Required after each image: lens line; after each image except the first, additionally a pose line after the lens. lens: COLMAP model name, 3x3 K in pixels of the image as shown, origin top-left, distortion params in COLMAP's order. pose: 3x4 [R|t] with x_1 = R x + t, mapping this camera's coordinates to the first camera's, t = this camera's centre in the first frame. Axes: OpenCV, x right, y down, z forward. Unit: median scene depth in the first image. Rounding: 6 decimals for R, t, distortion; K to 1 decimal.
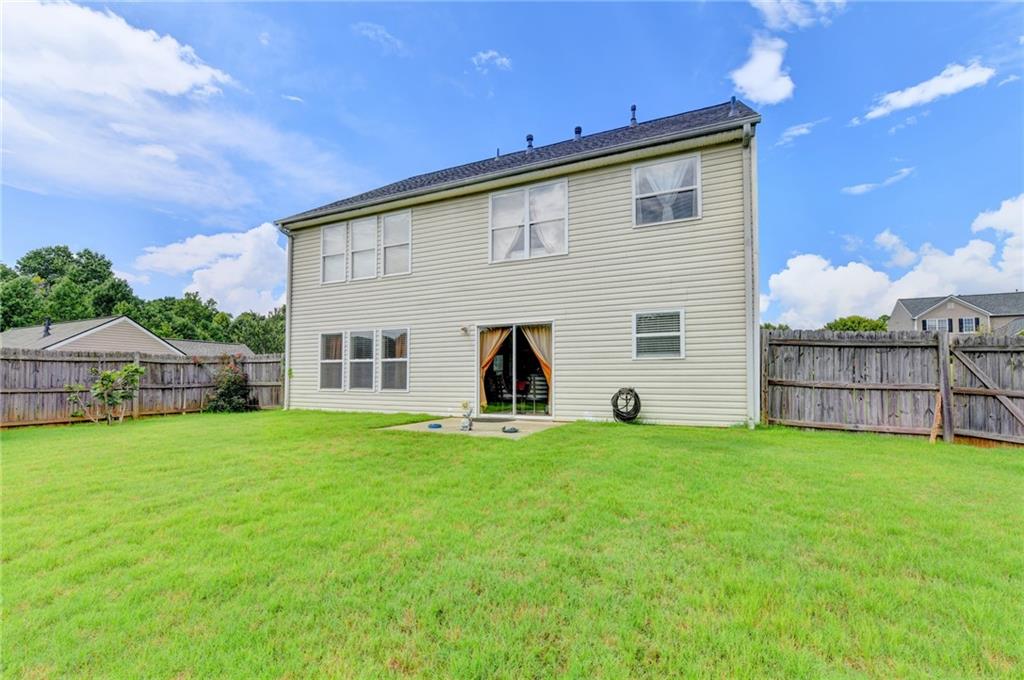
lens RADIAL K [[432.9, 0, 523.8], [0, 432.9, 362.9], [0, 0, 1]] dist [-0.004006, -0.000485]
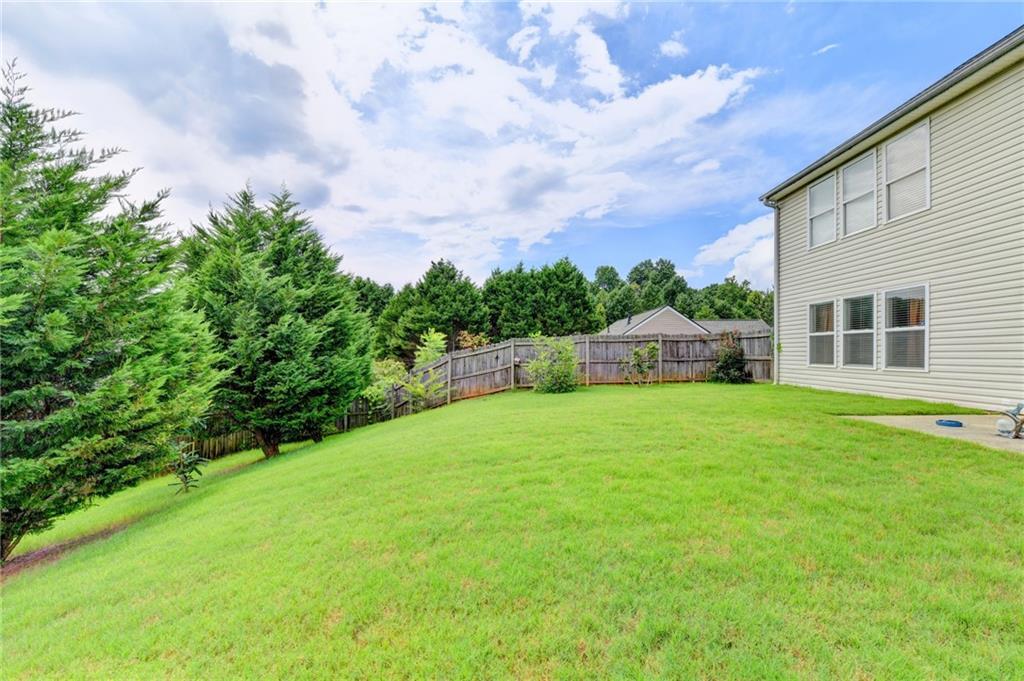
lens RADIAL K [[415.6, 0, 515.1], [0, 415.6, 352.8], [0, 0, 1]] dist [-0.005475, -0.000503]
pose [[0.411107, -0.001051, -0.911586, 0.081747], [0.038298, 0.999136, 0.016120, -0.003045], [0.910782, -0.041539, 0.410792, 0.074281]]
